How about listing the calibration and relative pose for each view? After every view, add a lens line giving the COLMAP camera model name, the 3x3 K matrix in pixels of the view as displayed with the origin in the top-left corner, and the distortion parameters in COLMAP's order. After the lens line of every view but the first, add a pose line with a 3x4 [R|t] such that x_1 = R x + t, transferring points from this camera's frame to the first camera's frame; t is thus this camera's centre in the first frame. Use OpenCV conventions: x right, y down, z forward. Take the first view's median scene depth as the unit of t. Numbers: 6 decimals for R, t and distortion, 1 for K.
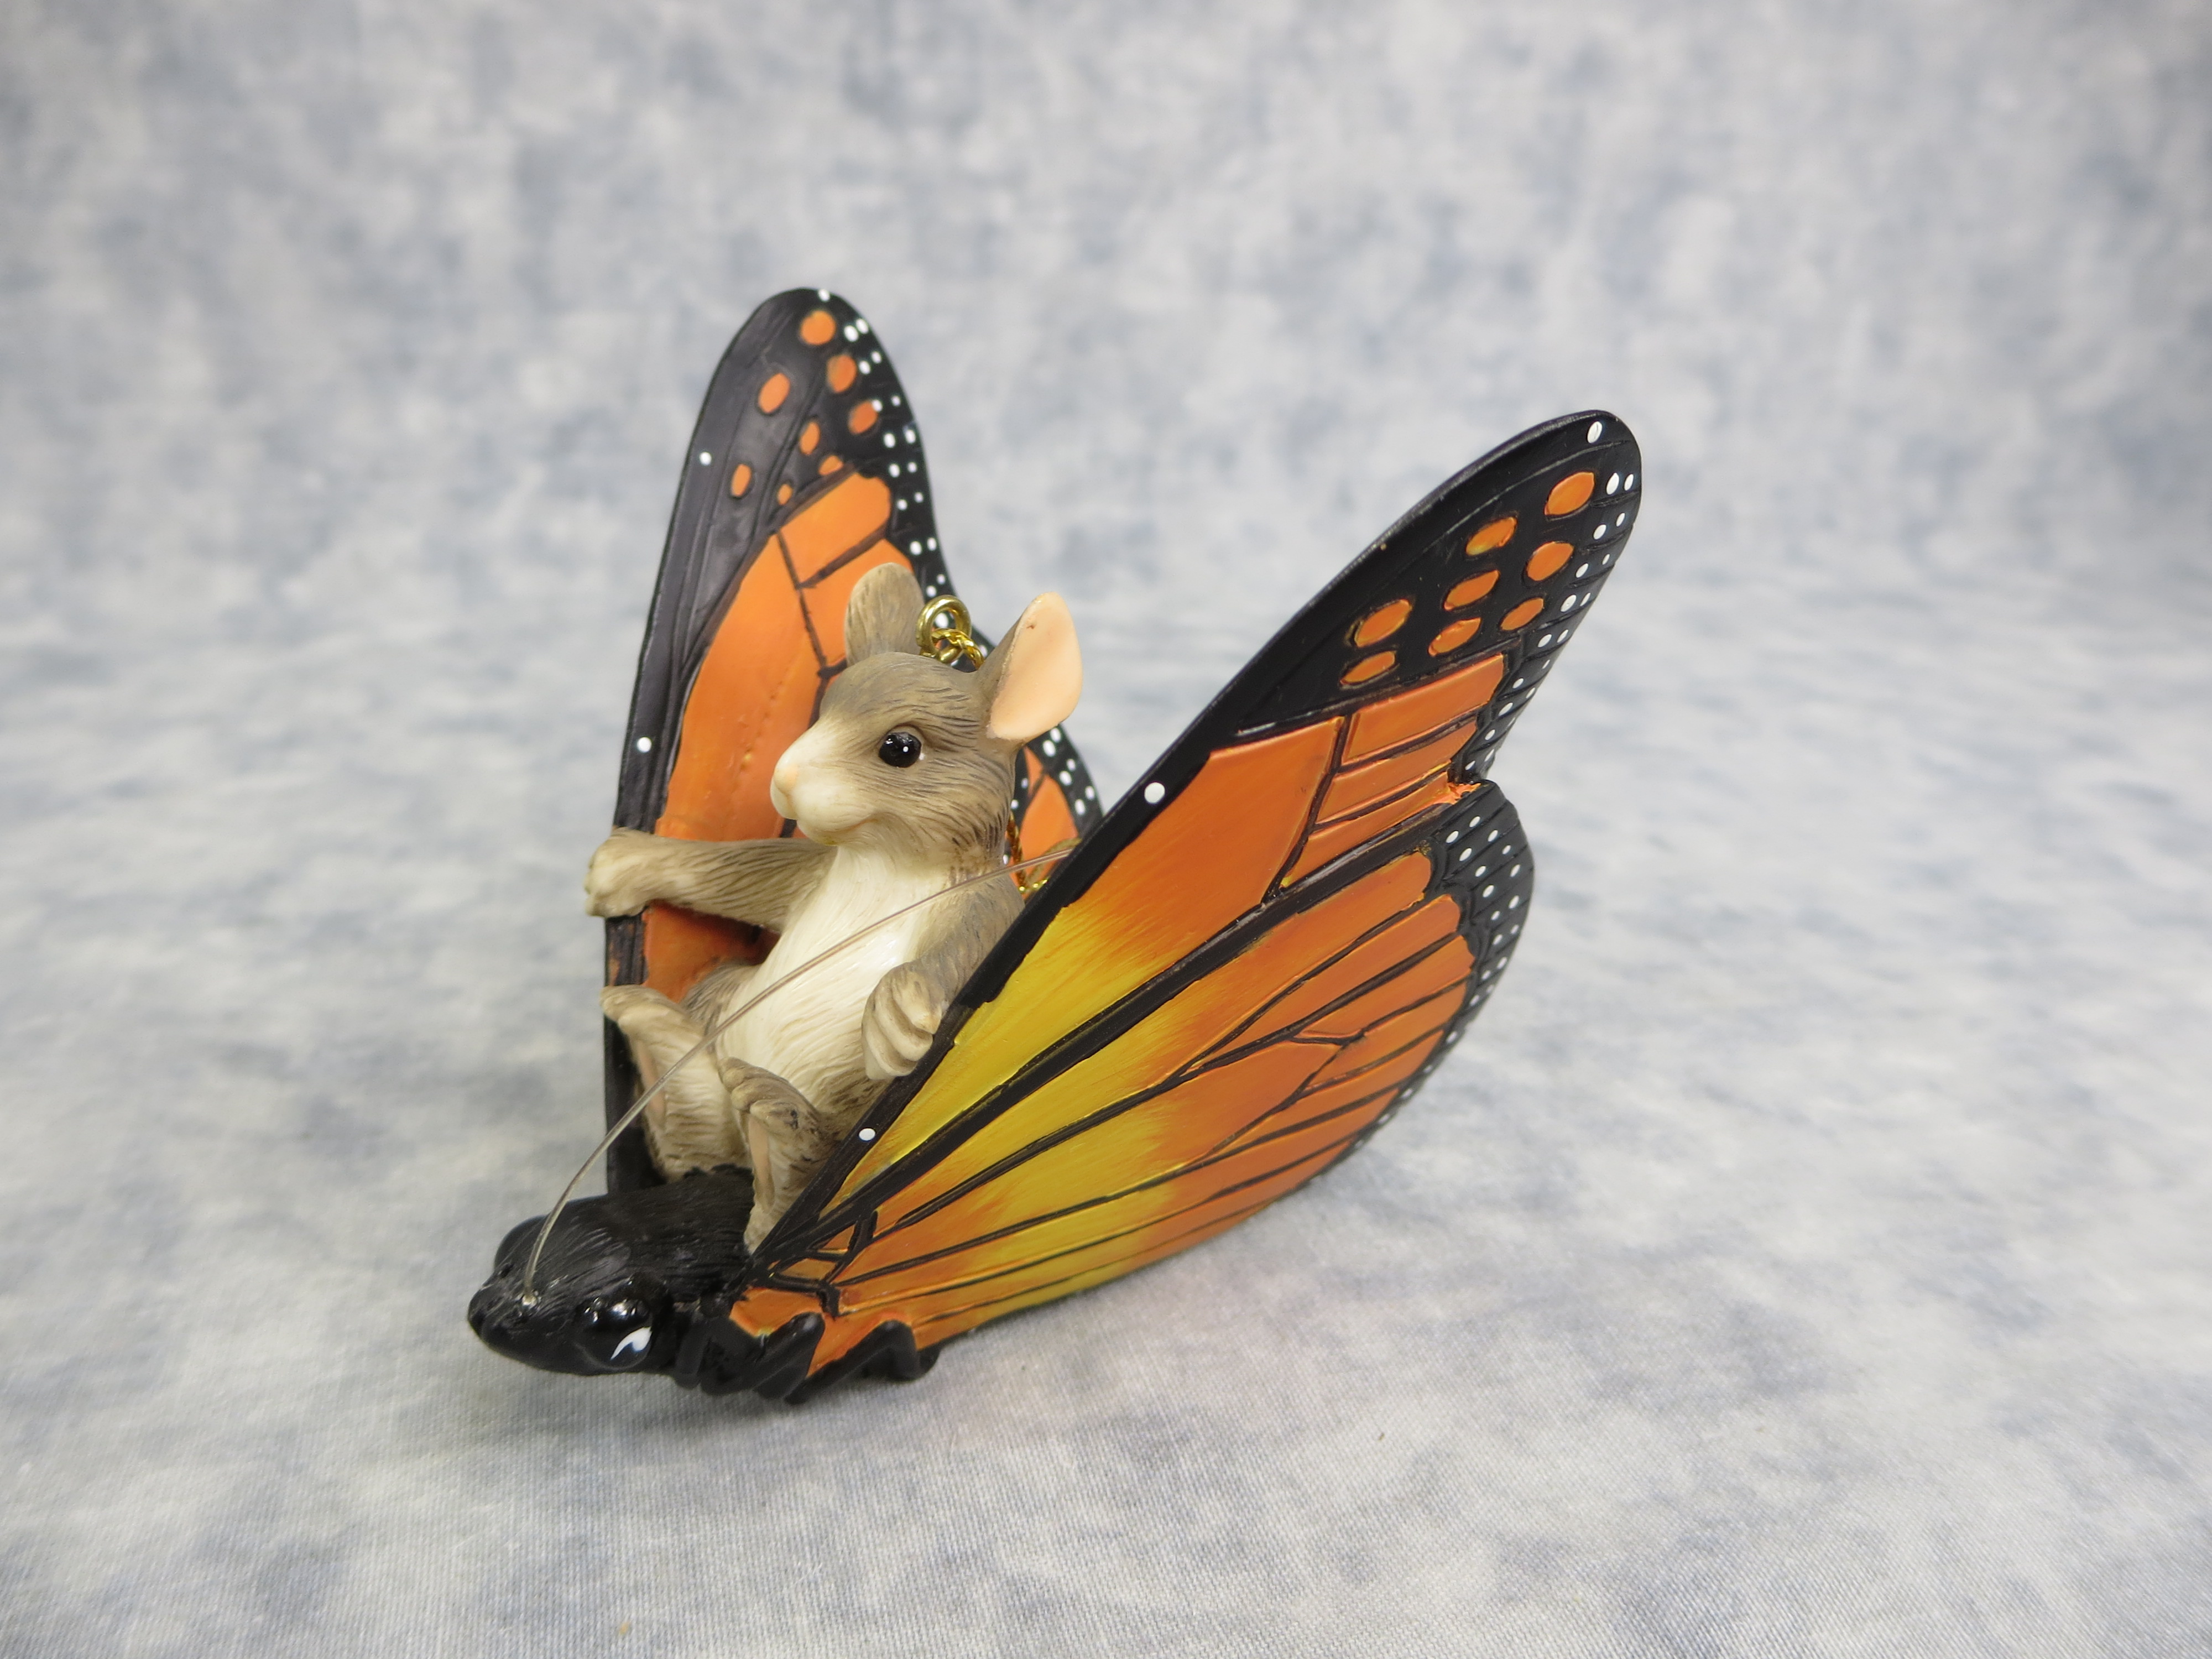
lens RADIAL K [[1800.1, 0, 1123.5], [0, 1800.1, 827.2], [0, 0, 1]] dist [-0.078695, 0.026801]
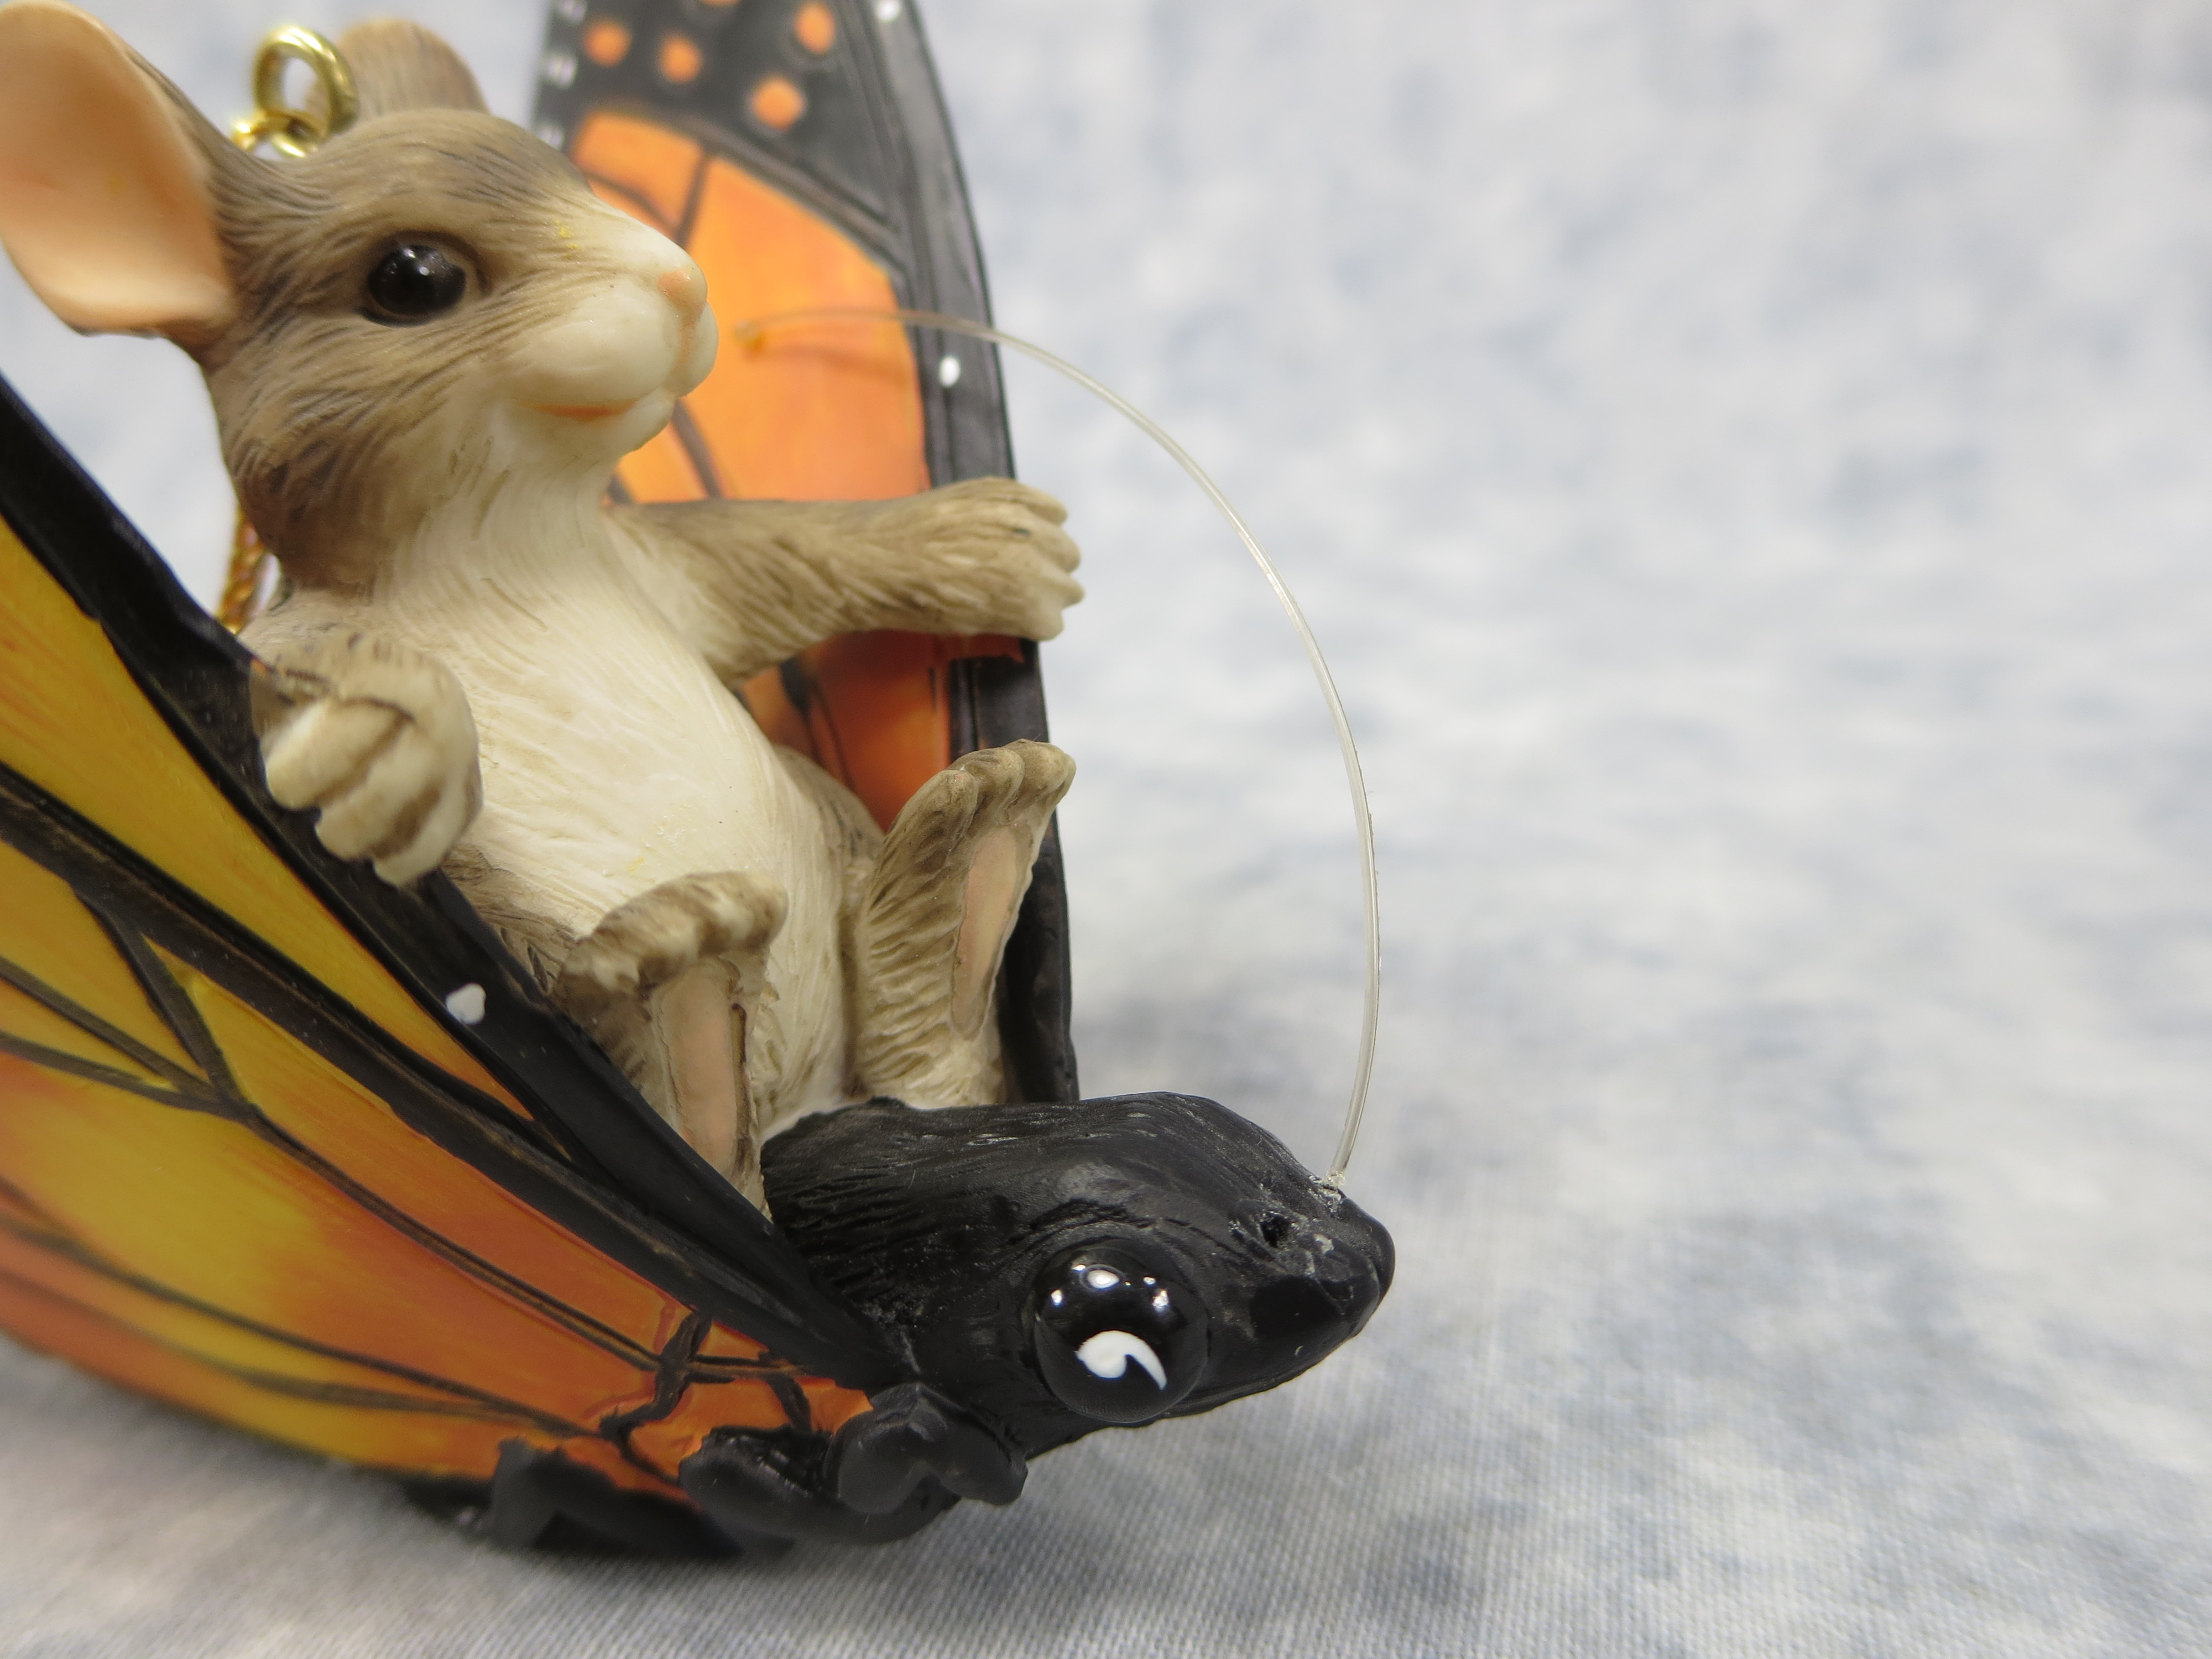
lens RADIAL K [[1800.1, 0, 1113.6], [0, 1800.1, 838.3], [0, 0, 1]] dist [-0.078695, 0.026801]
pose [[0.855165, 0.085954, -0.511180, 0.106829], [-0.098364, 0.995147, 0.002777, 0.011188], [0.508938, 0.047907, 0.859469, 0.326481]]
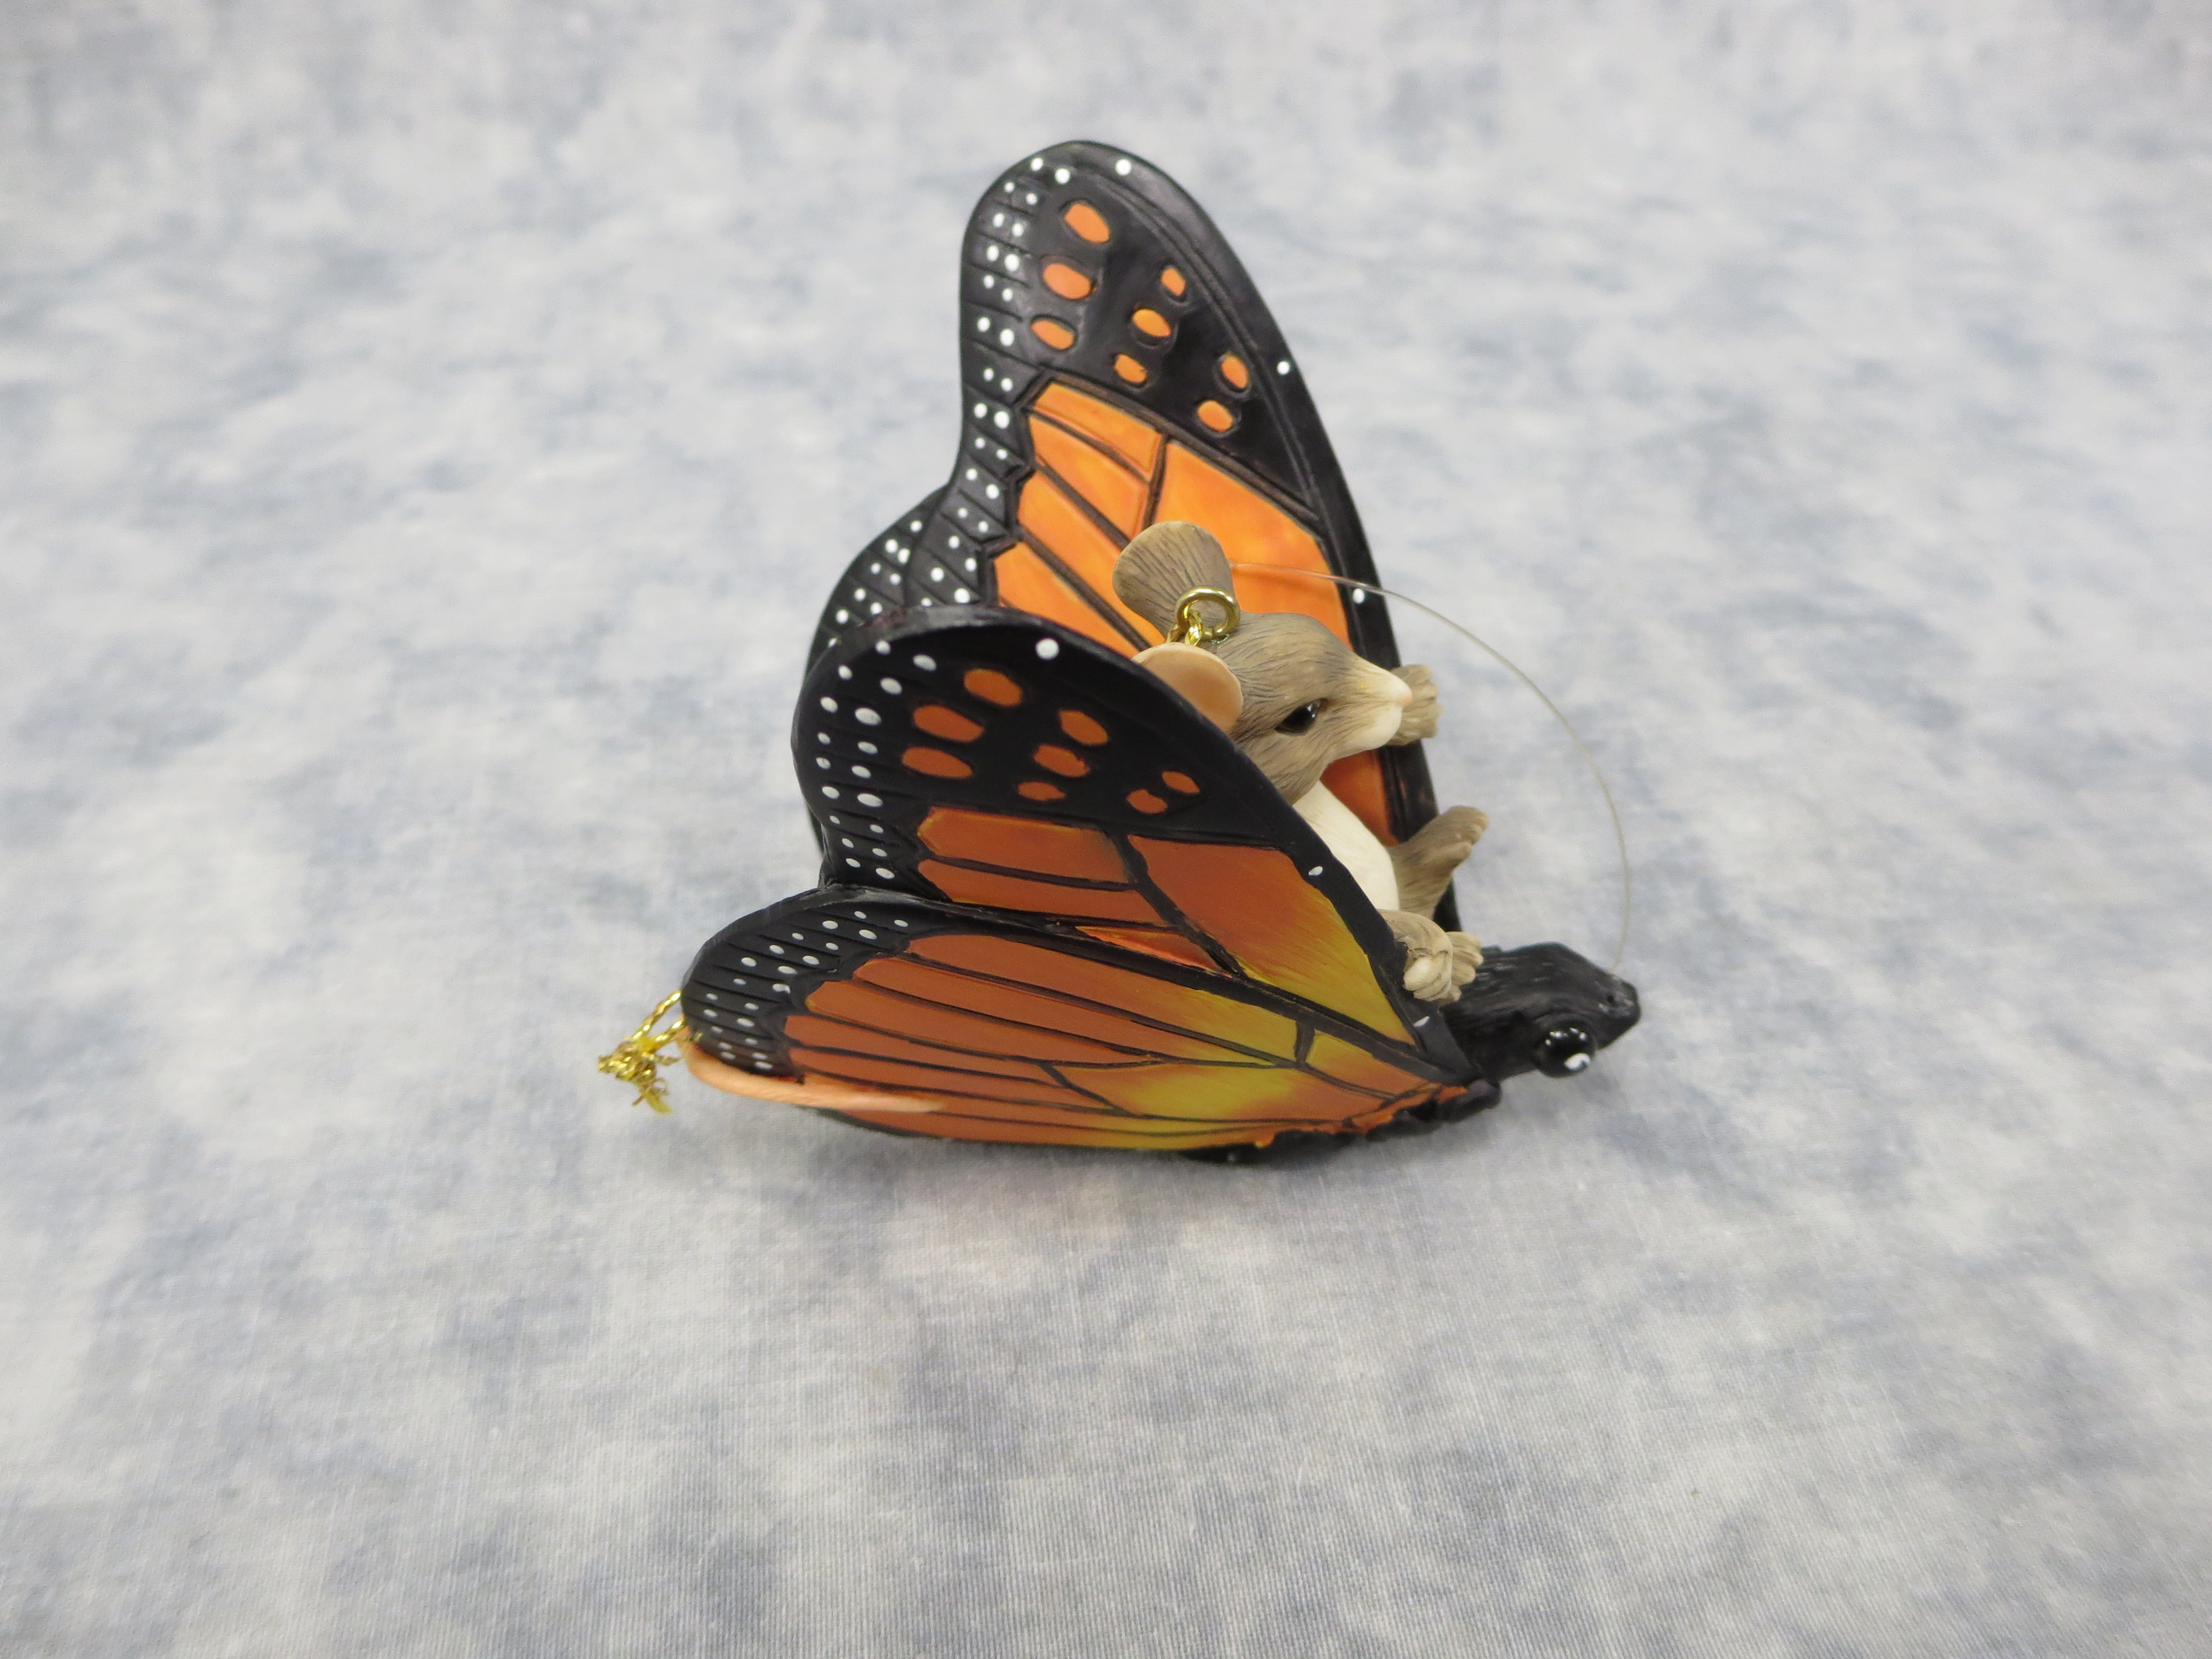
lens RADIAL K [[1800.1, 0, 1106.5], [0, 1800.1, 842.6], [0, 0, 1]] dist [-0.078695, 0.026801]
pose [[0.989069, 0.081690, -0.122755, -0.043150], [-0.029716, 0.925858, 0.376702, -0.165798], [0.144426, -0.368937, 0.918165, 0.045479]]
